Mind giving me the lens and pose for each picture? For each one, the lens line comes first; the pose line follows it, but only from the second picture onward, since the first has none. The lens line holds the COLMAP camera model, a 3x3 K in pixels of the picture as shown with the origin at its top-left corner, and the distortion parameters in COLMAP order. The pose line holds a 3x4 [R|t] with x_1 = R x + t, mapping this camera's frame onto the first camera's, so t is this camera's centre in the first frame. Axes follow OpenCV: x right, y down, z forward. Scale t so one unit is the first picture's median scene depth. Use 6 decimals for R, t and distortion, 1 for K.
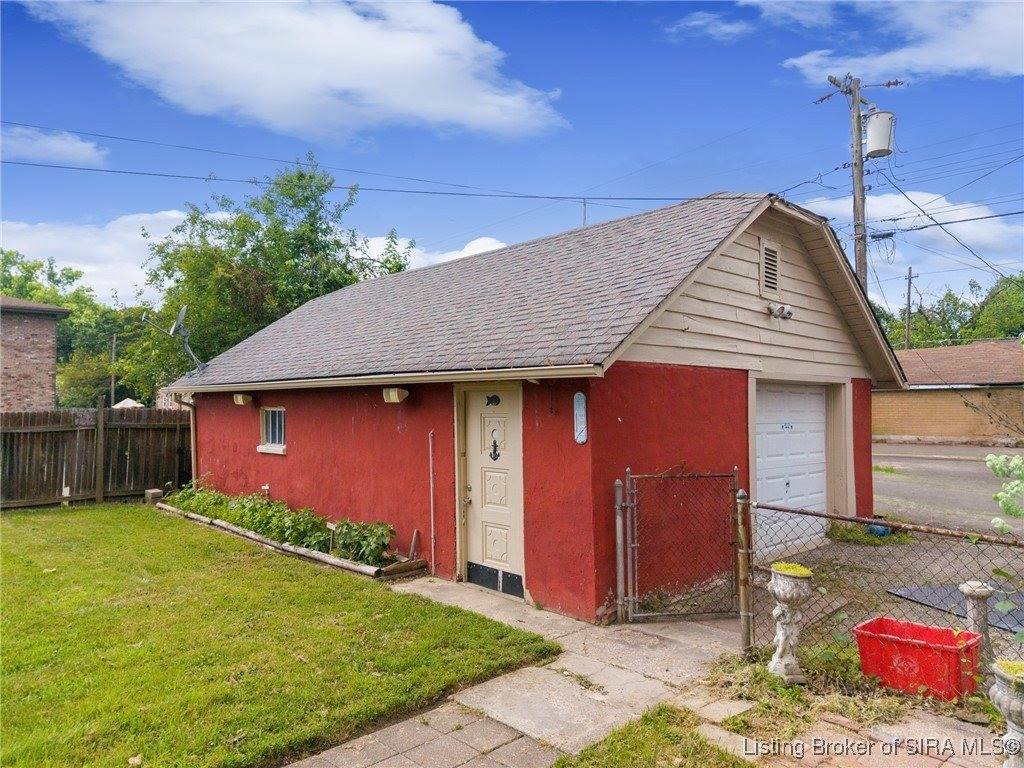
lens RADIAL K [[684.2, 0, 515.1], [0, 684.2, 388.5], [0, 0, 1]] dist [0.043535, -0.059848]
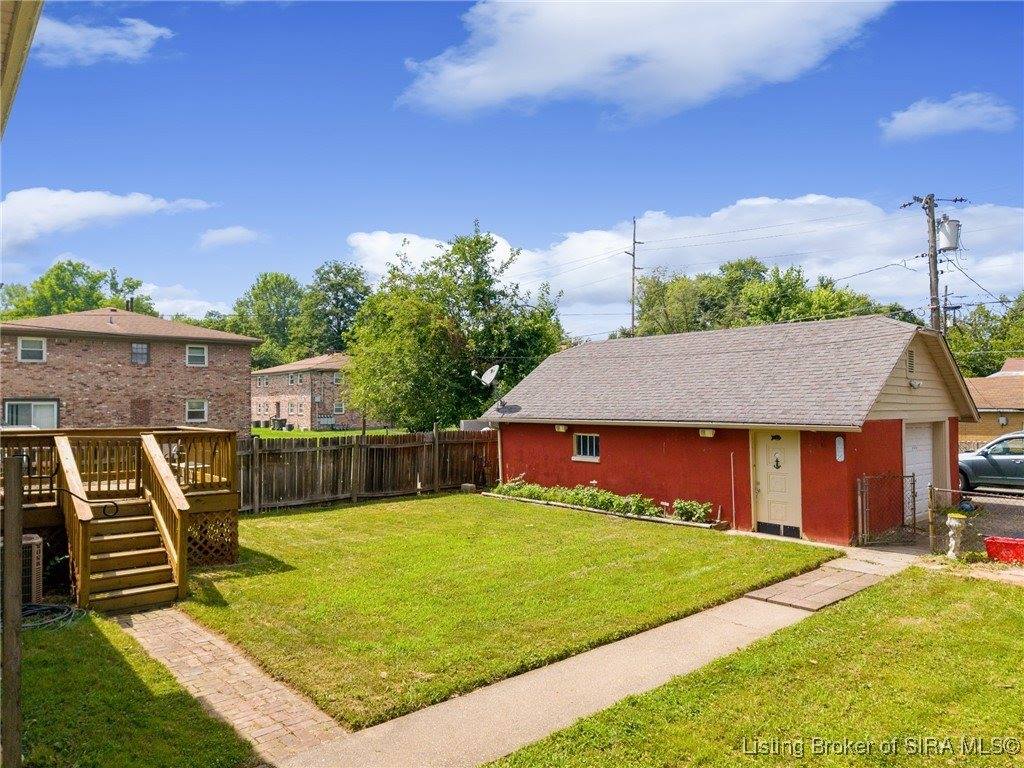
lens RADIAL K [[684.2, 0, 515.1], [0, 684.2, 388.5], [0, 0, 1]] dist [0.043535, -0.059848]
pose [[0.999687, -0.002027, -0.024949, -0.533141], [0.002054, 0.999997, 0.001065, -0.092644], [0.024947, -0.001116, 0.999688, -0.712727]]
